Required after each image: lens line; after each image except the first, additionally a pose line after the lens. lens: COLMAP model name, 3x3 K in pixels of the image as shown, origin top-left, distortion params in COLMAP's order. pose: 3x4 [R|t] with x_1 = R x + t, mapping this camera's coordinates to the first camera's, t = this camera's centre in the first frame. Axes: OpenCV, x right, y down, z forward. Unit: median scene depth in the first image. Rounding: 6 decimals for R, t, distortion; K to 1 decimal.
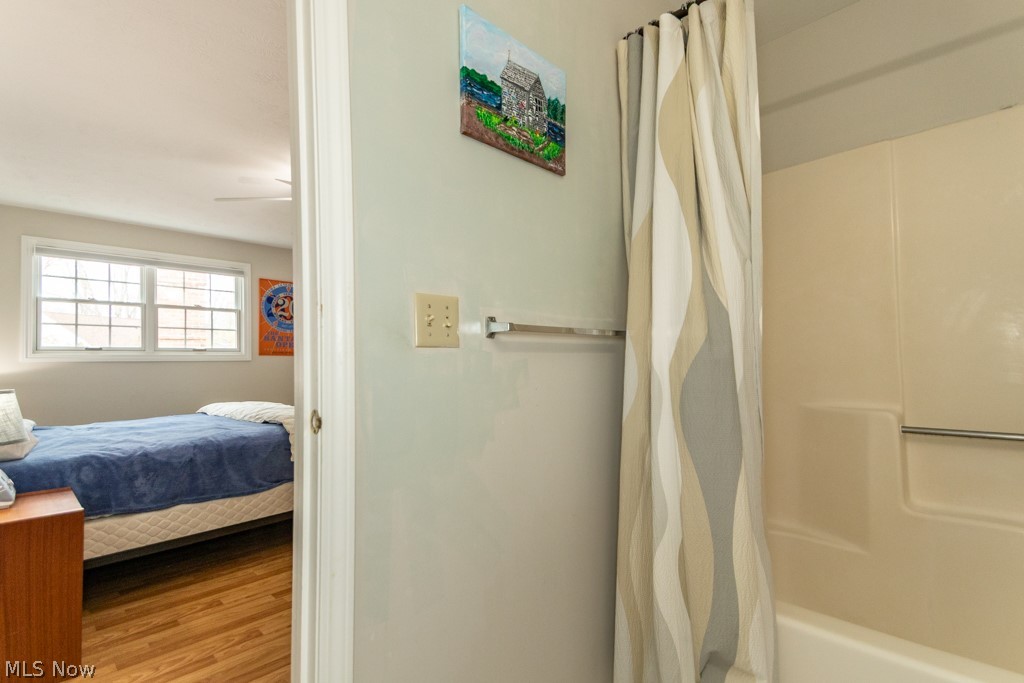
lens RADIAL K [[476.2, 0, 510.1], [0, 476.2, 351.6], [0, 0, 1]] dist [0.066254, -0.024645]
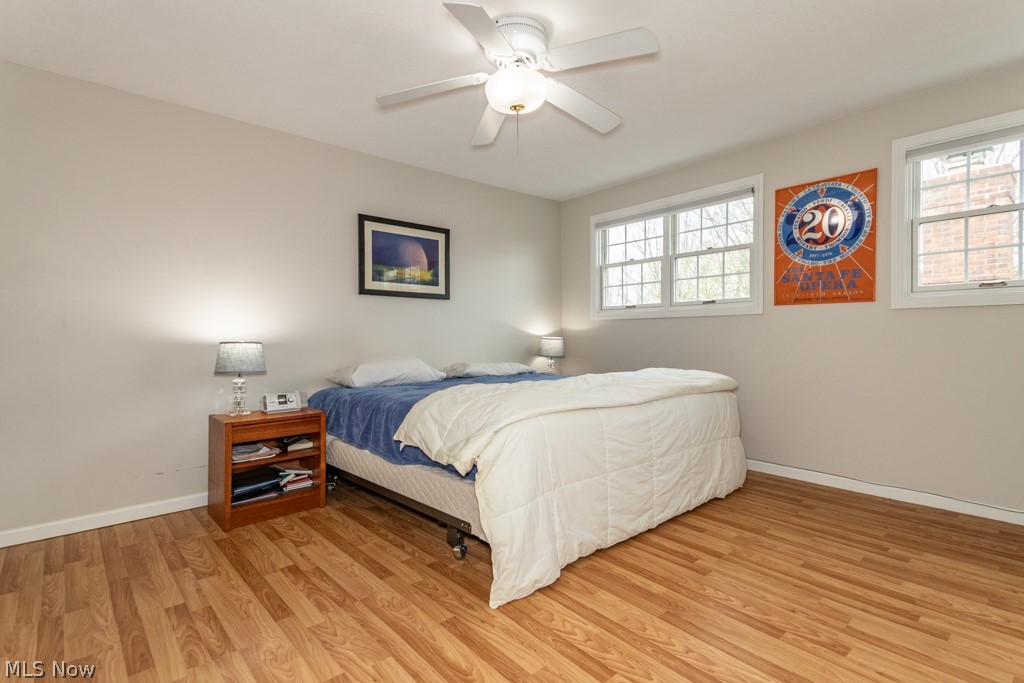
lens RADIAL K [[499.8, 0, 507.8], [0, 499.8, 337.6], [0, 0, 1]] dist [0.074101, -0.032128]
pose [[-0.055071, 0.026035, -0.998143, 0.225342], [0.040486, 0.998896, 0.023821, 0.021606], [0.997661, -0.039099, -0.056064, 0.702926]]
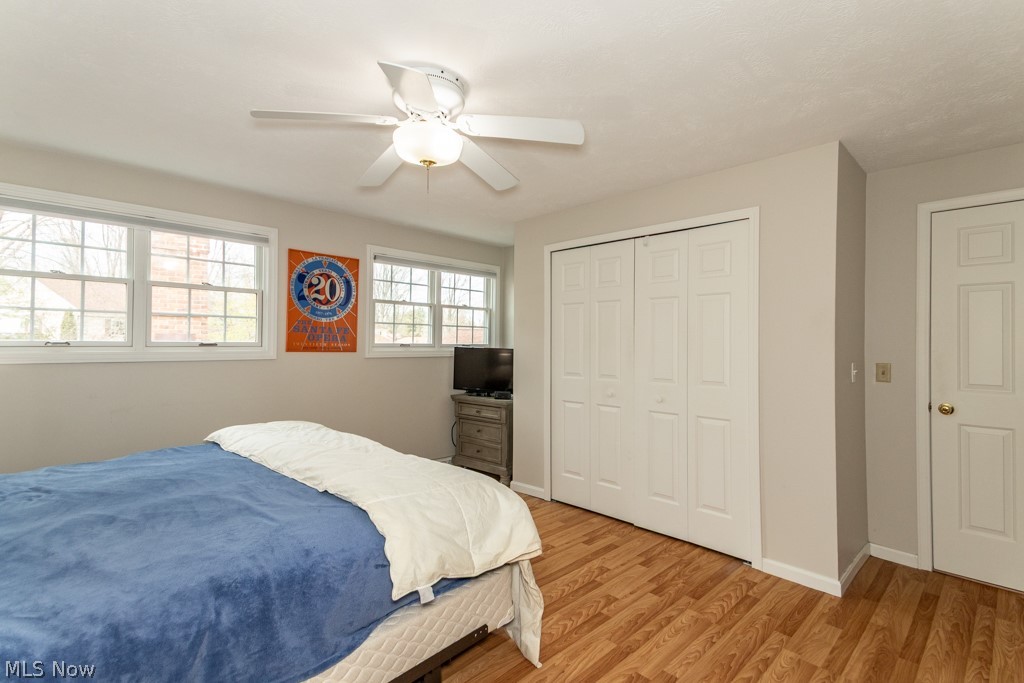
lens RADIAL K [[476.4, 0, 510.1], [0, 476.4, 337.0], [0, 0, 1]] dist [0.042066, -0.000748]
pose [[0.999490, 0.030076, 0.010751, -0.191711], [-0.030278, 0.999359, 0.019080, -0.042227], [-0.010171, -0.019396, 0.999760, 0.268052]]
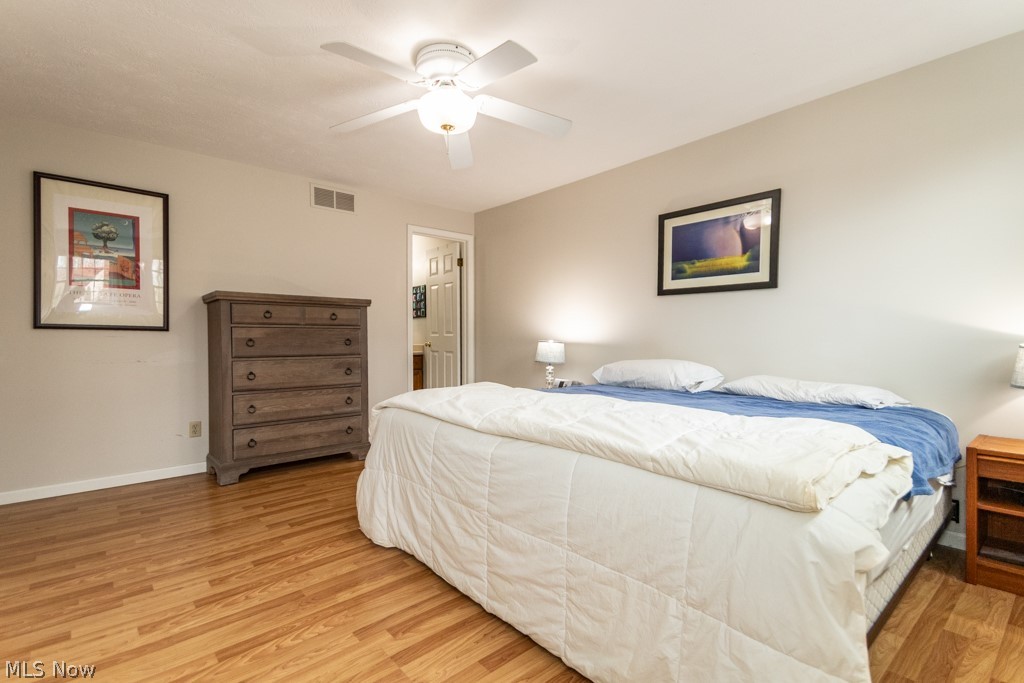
lens RADIAL K [[476.4, 0, 510.1], [0, 476.4, 337.0], [0, 0, 1]] dist [0.042066, -0.000748]
pose [[-0.998186, 0.023324, 0.055498, -0.351822], [0.021398, 0.999156, -0.035053, 0.048855], [-0.056269, -0.033801, -0.997843, 1.182932]]
